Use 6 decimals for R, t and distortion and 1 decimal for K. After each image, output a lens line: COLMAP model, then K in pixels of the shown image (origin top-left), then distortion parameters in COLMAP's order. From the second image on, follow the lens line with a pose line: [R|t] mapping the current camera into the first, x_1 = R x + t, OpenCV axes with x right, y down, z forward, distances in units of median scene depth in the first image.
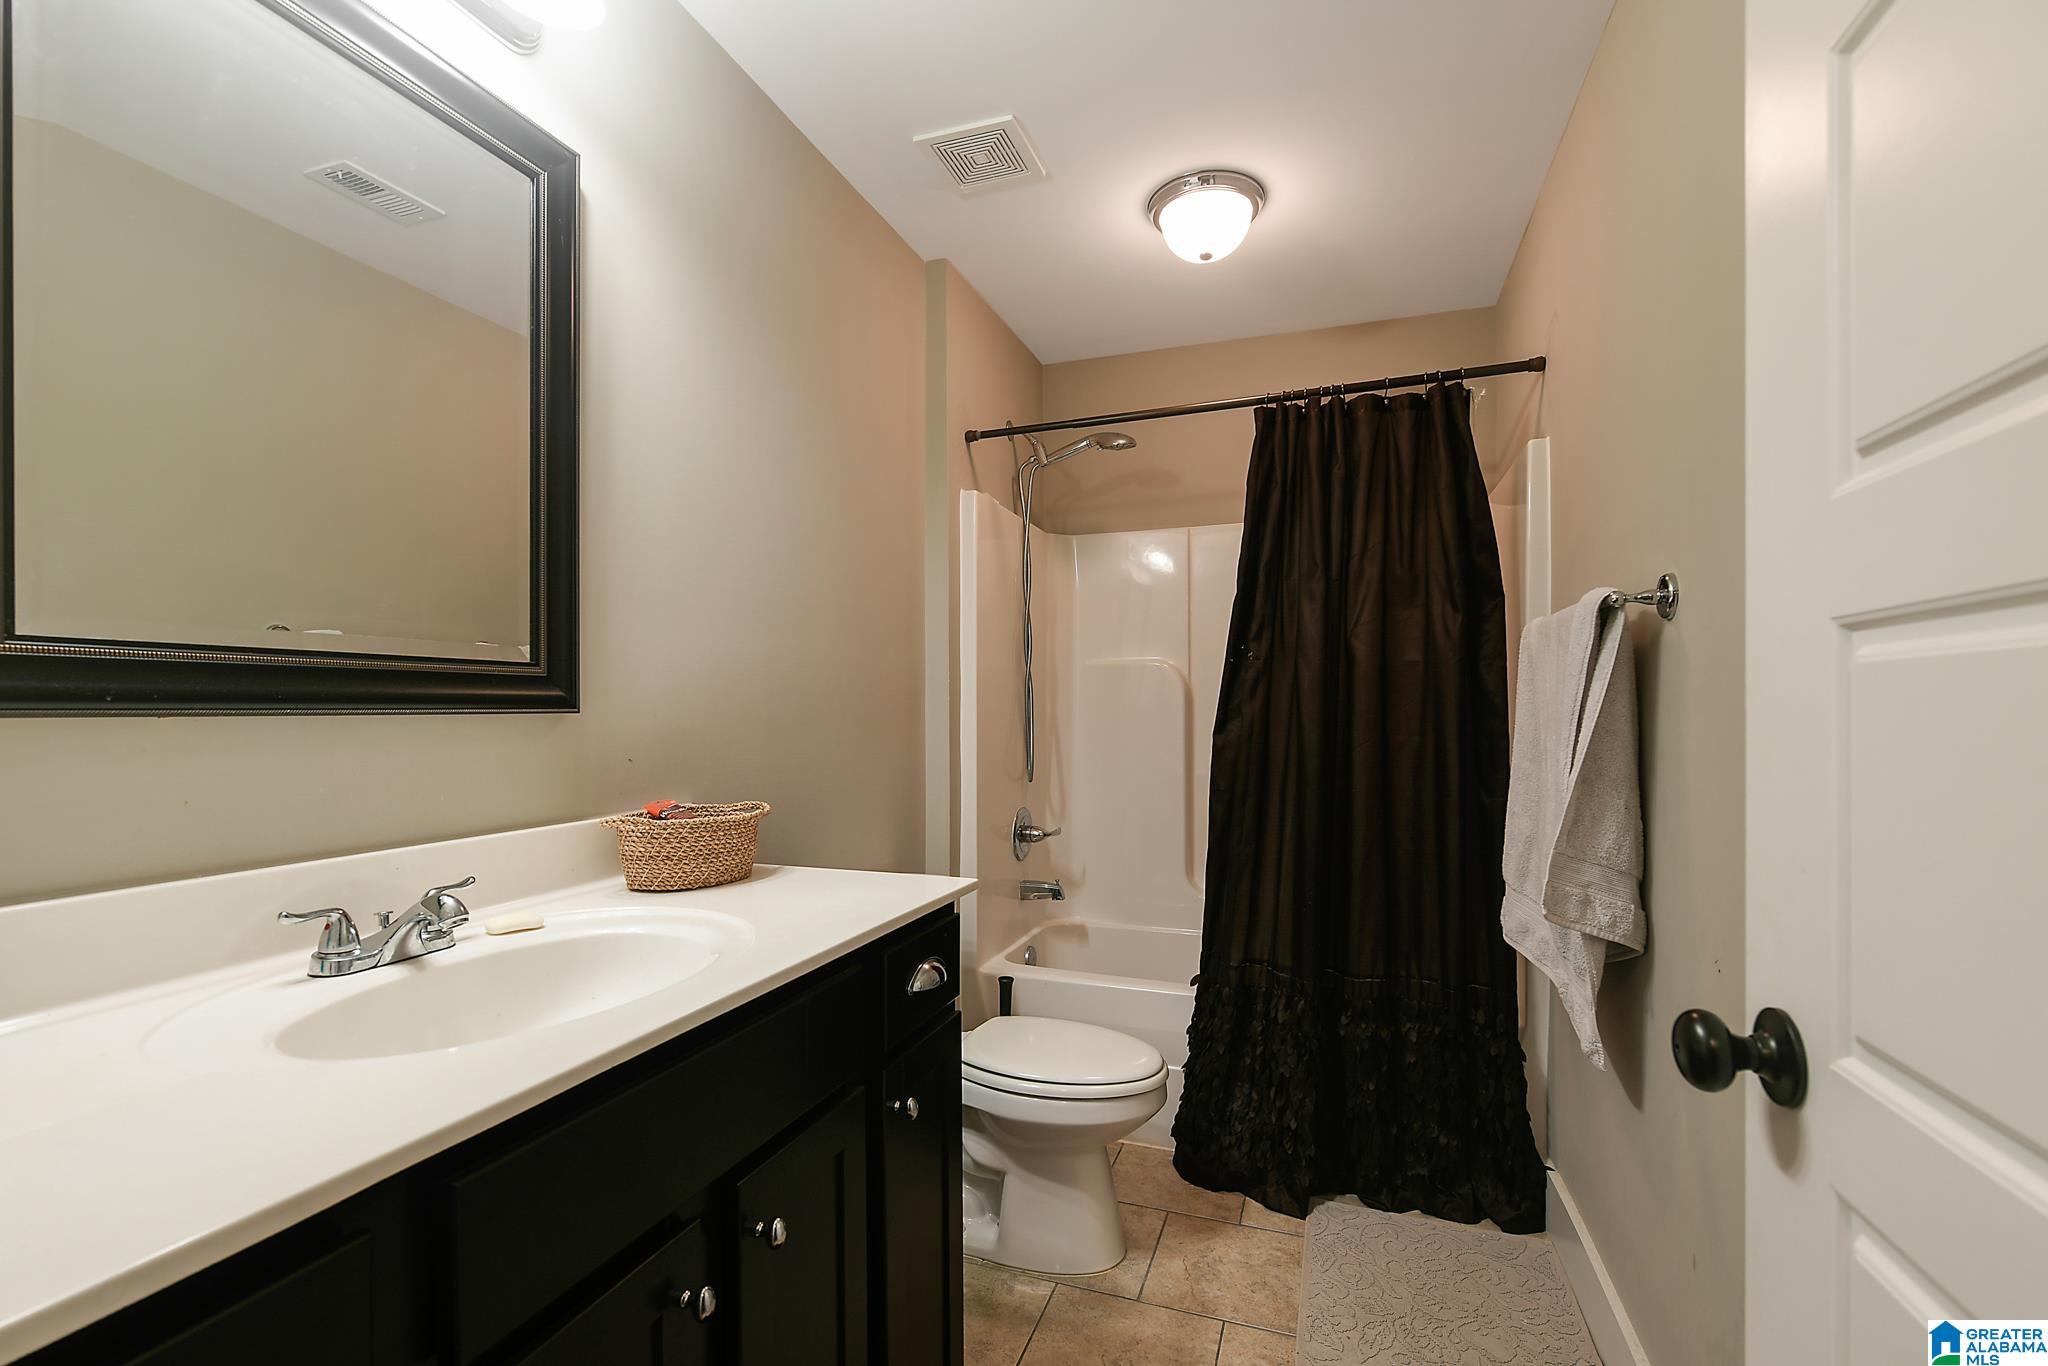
lens RADIAL K [[875.3, 0, 1007.2], [0, 875.3, 710.8], [0, 0, 1]] dist [0.000743, -0.000066]
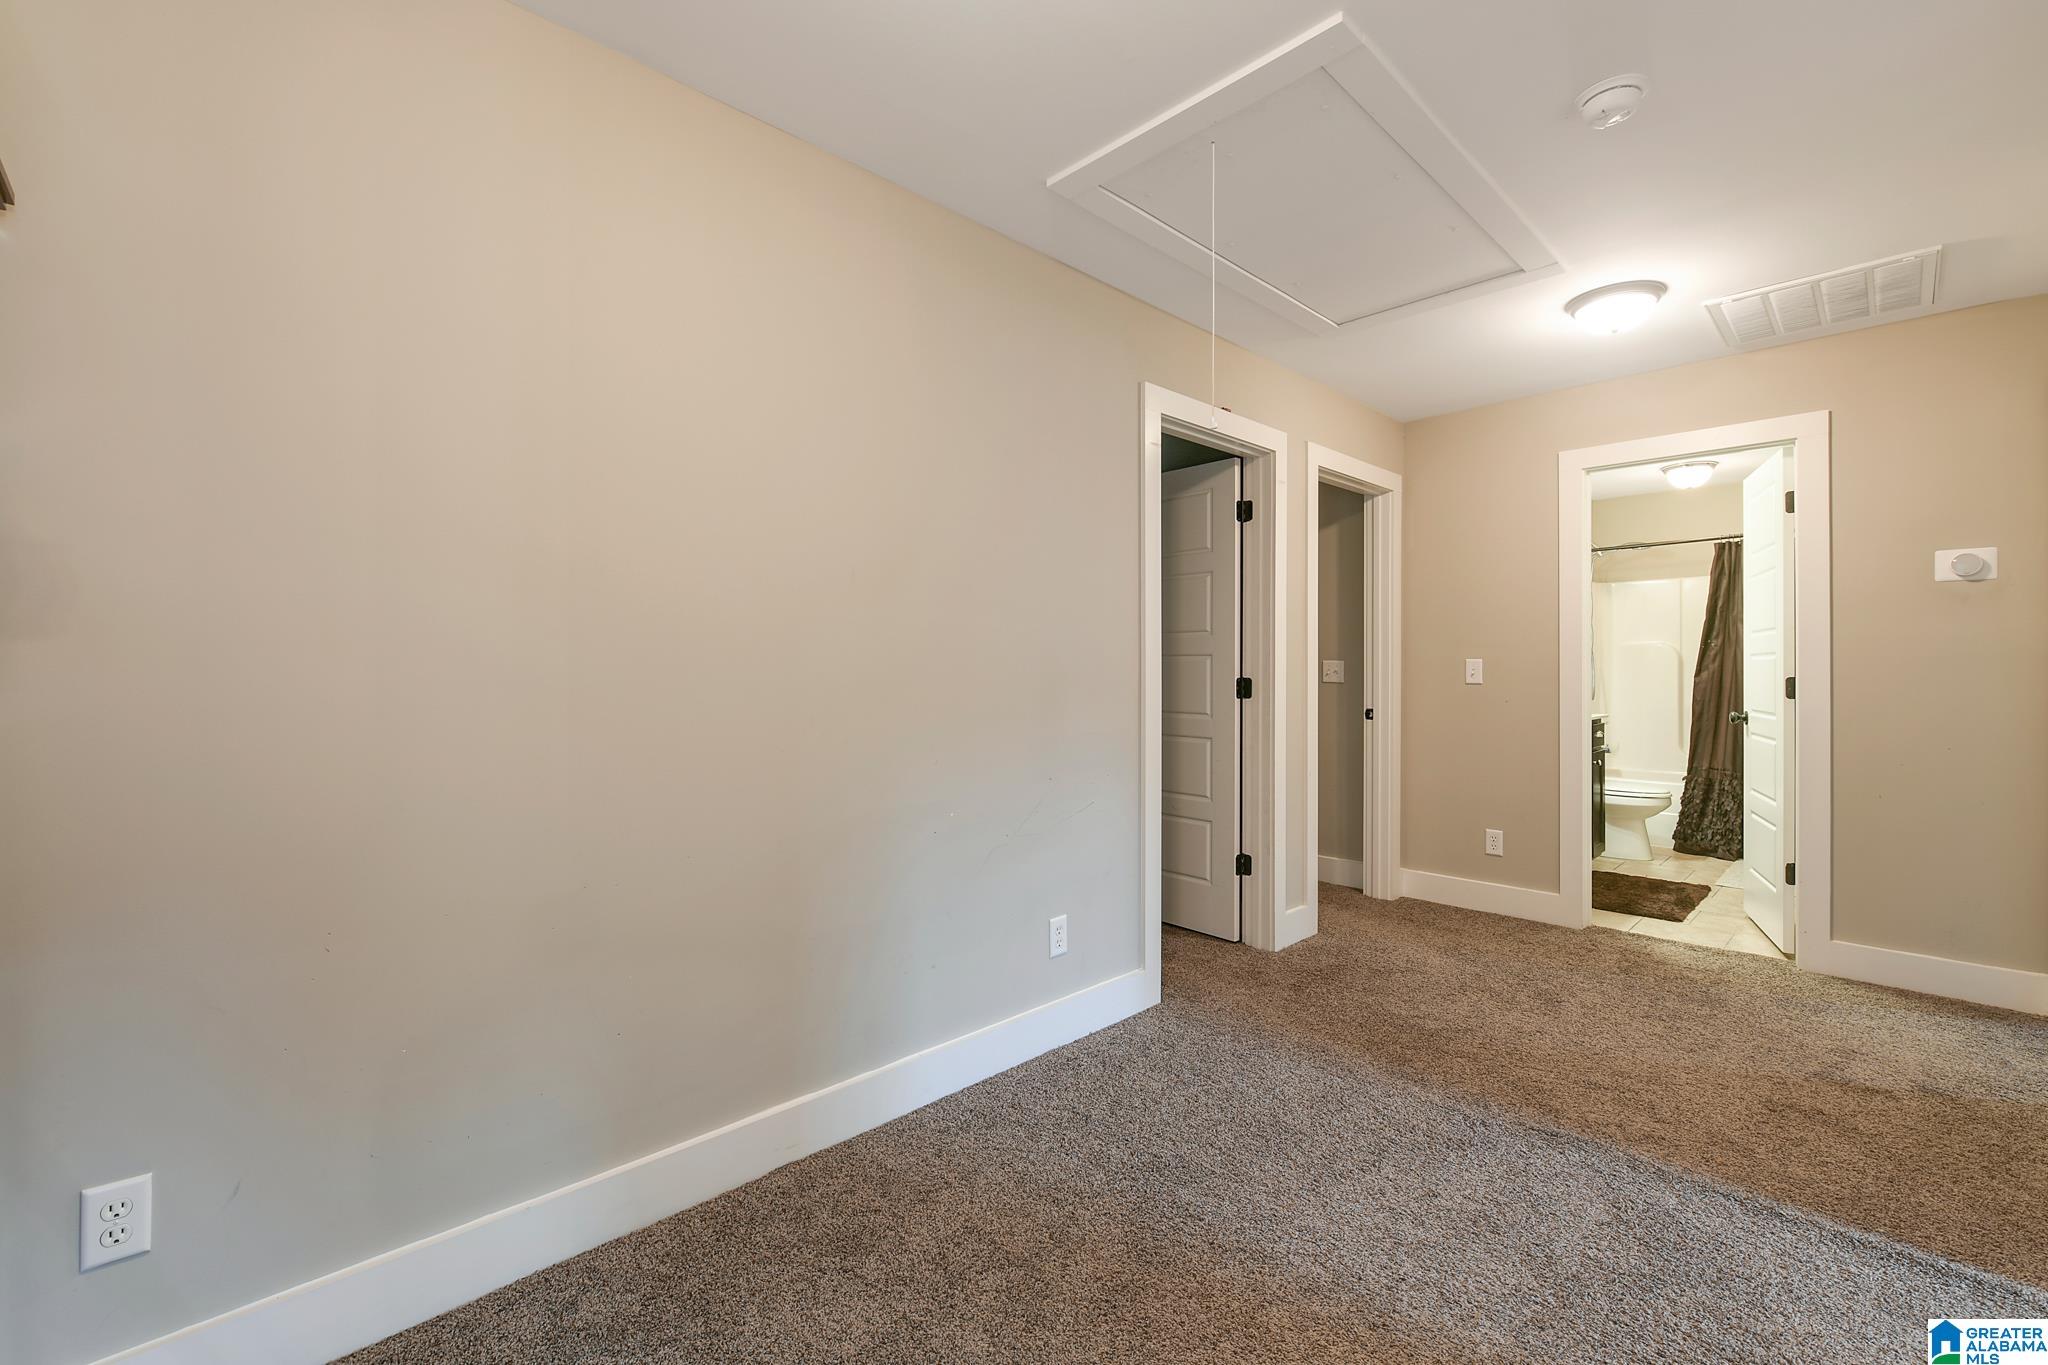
lens RADIAL K [[875.3, 0, 1020.8], [0, 875.3, 670.8], [0, 0, 1]] dist [0.000743, -0.000066]
pose [[0.908835, -0.001679, -0.417151, -0.477266], [0.003403, 0.999988, 0.003389, -0.005803], [0.417141, -0.004499, 0.908831, -2.114660]]
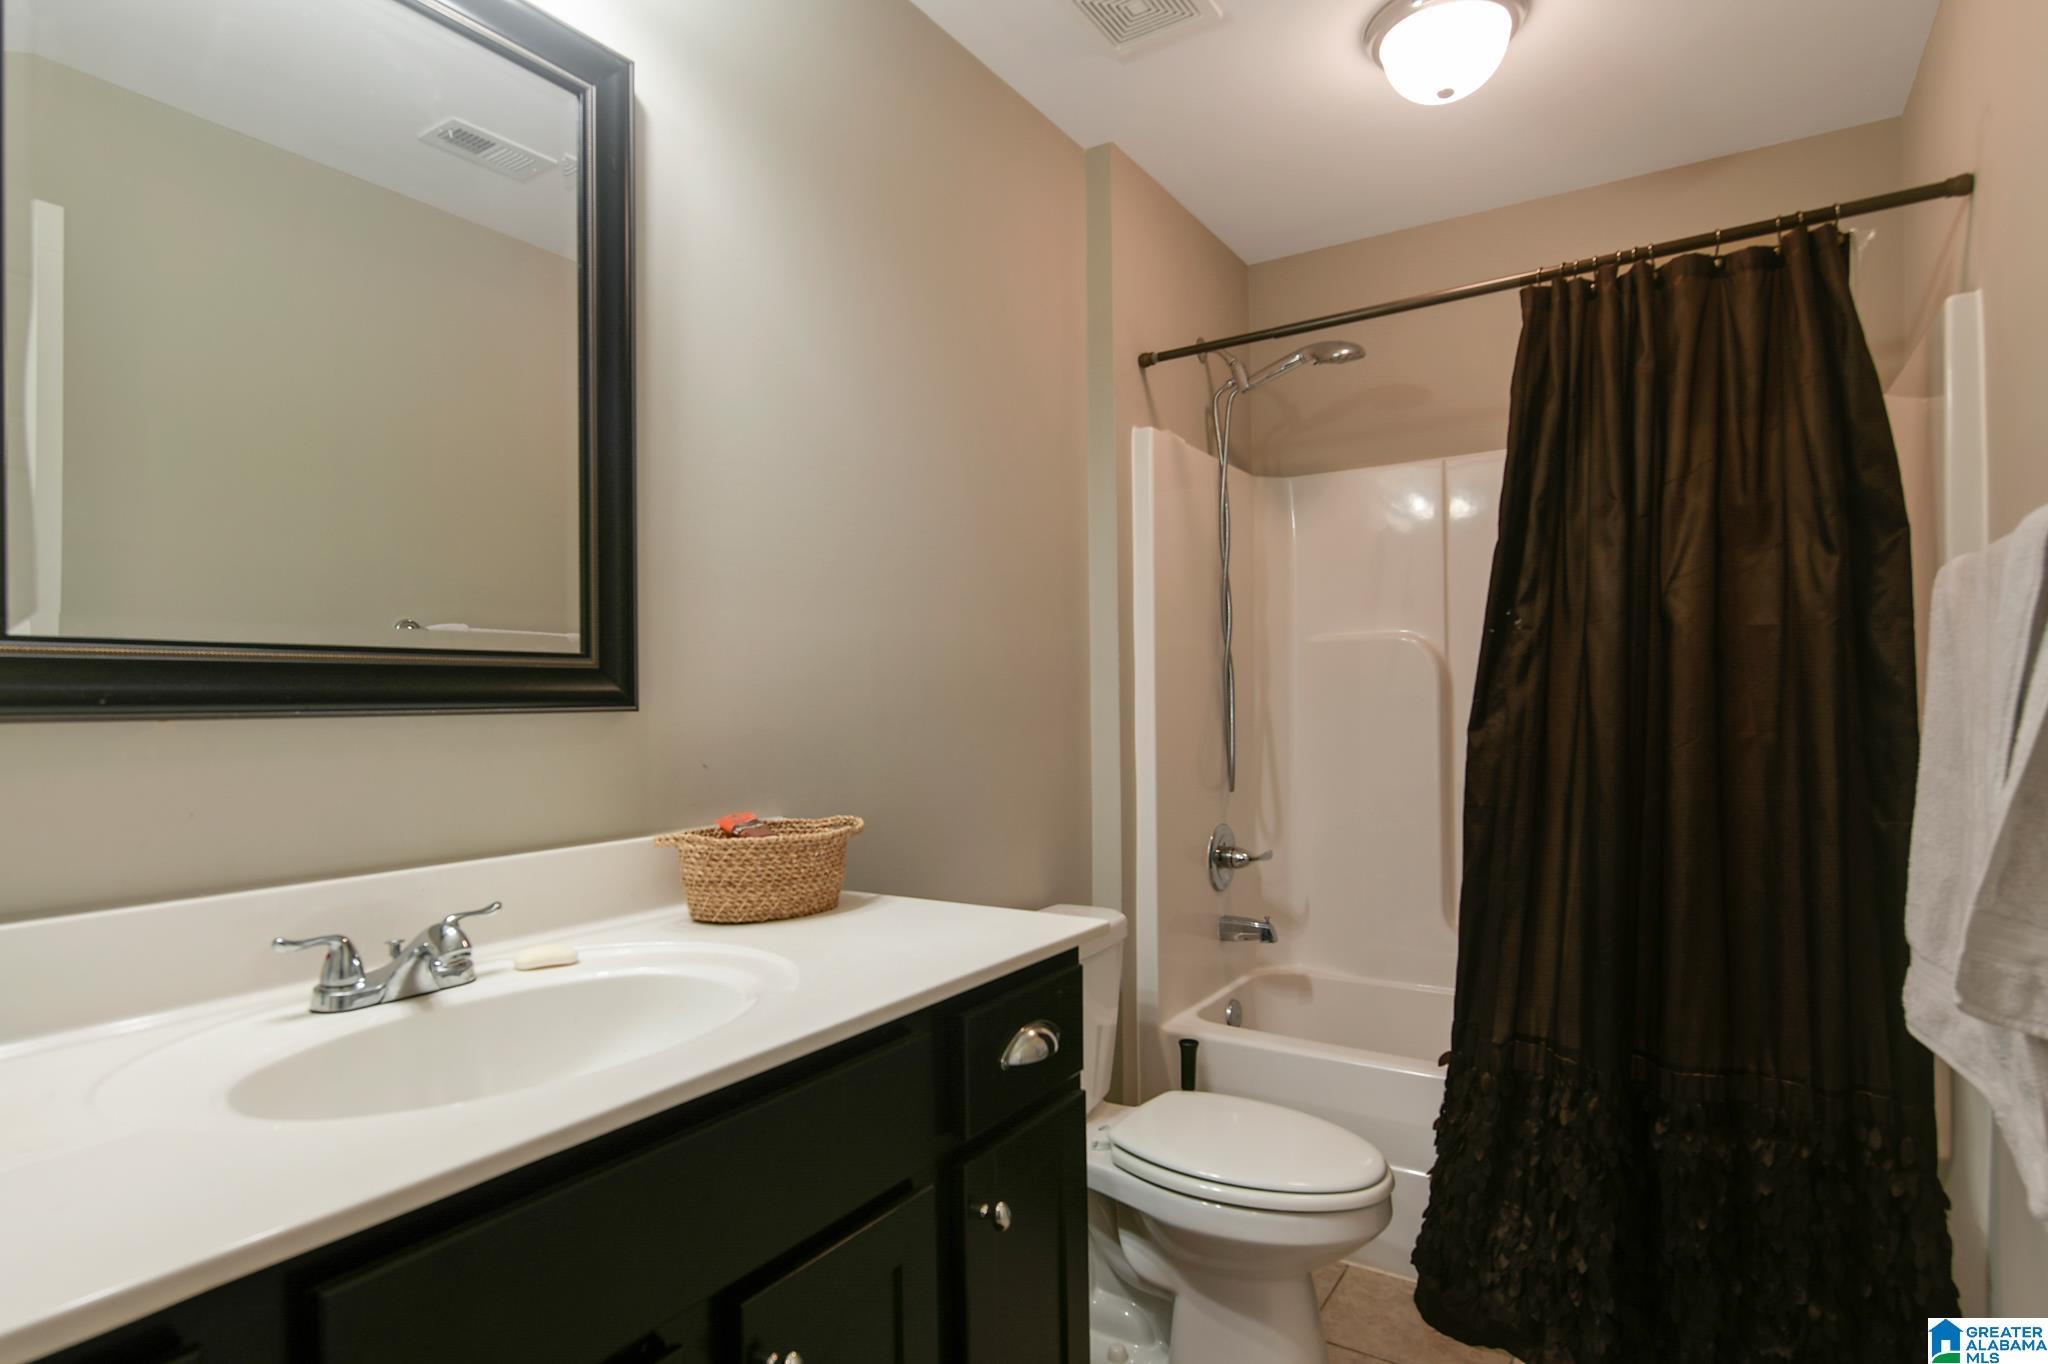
lens RADIAL K [[1042.2, 0, 1025.0], [0, 1042.2, 699.8], [0, 0, 1]] dist [-0.007033, 0.000557]
pose [[0.976461, -0.011496, -0.215387, 0.062589], [0.011073, 0.999934, -0.003174, -0.000762], [0.215409, 0.000715, 0.976524, 0.055022]]
